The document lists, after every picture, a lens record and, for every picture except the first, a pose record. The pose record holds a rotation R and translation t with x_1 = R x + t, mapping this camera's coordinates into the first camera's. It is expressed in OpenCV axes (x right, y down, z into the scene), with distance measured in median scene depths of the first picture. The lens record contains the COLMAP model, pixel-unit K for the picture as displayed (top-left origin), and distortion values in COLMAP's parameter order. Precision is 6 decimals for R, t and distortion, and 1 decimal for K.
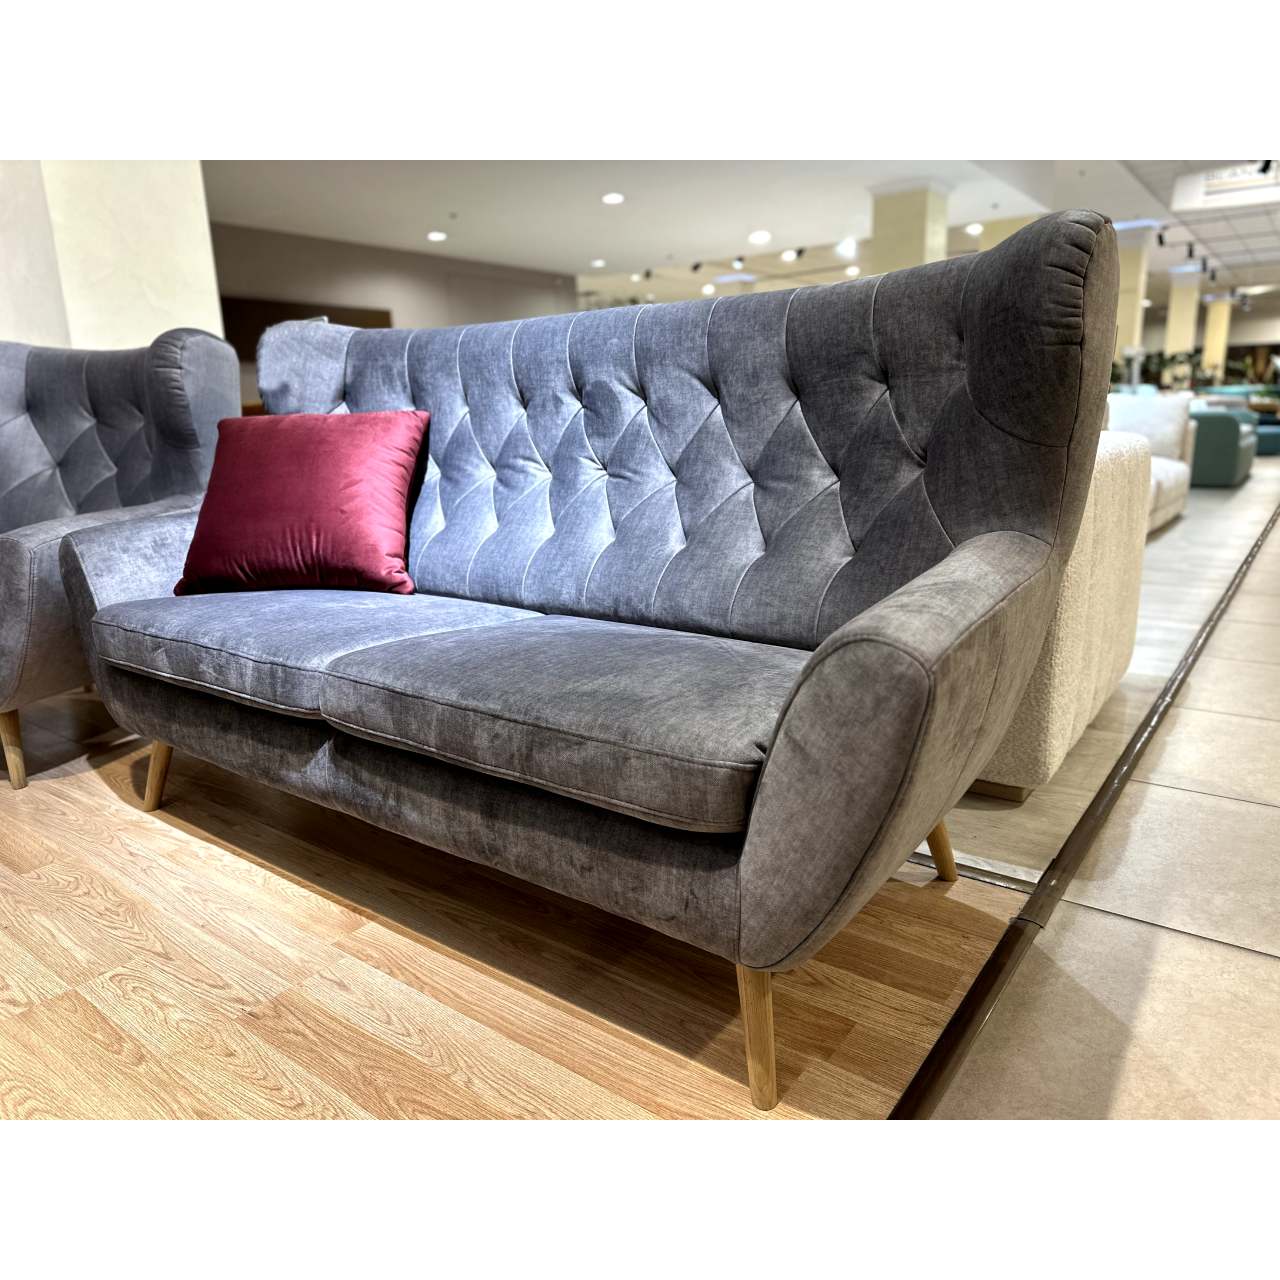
lens RADIAL K [[896.9, 0, 640.0], [0, 896.9, 640.0], [0, 0, 1]] dist [-0.001311, -0.008714]
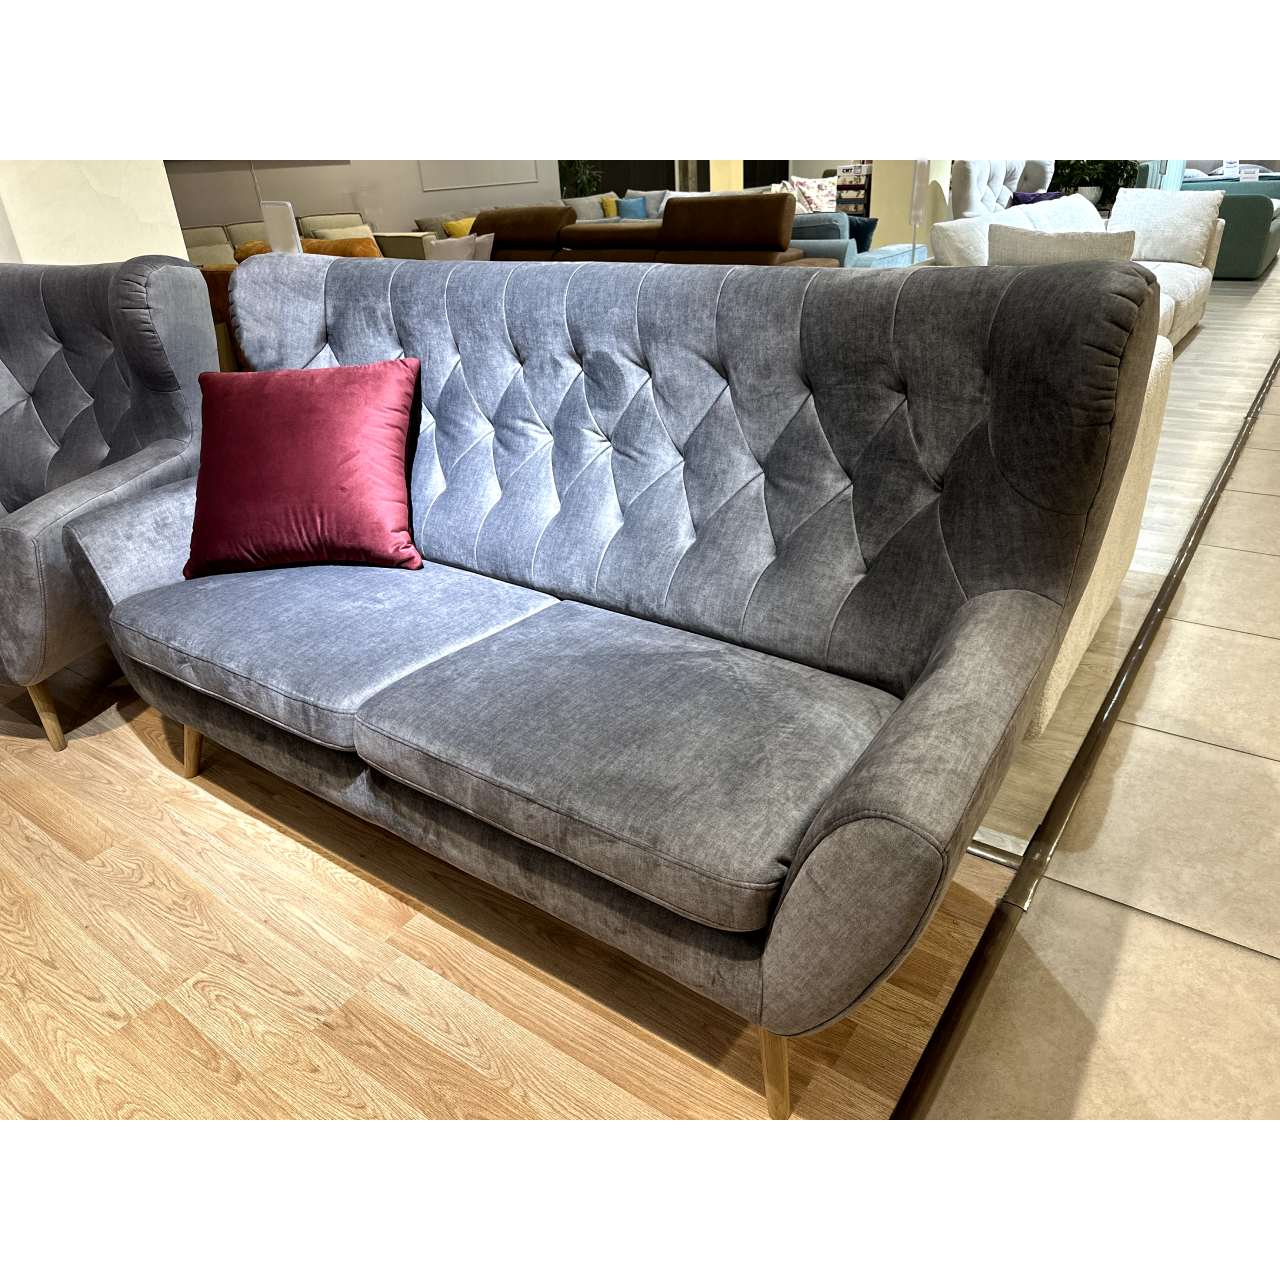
lens RADIAL K [[895.8, 0, 635.7], [0, 895.8, 646.2], [0, 0, 1]] dist [-0.003037, -0.005640]
pose [[0.999550, -0.029966, 0.001544, -0.022652], [0.028748, 0.971128, 0.236819, -0.248783], [-0.008596, -0.236668, 0.971553, 0.004257]]
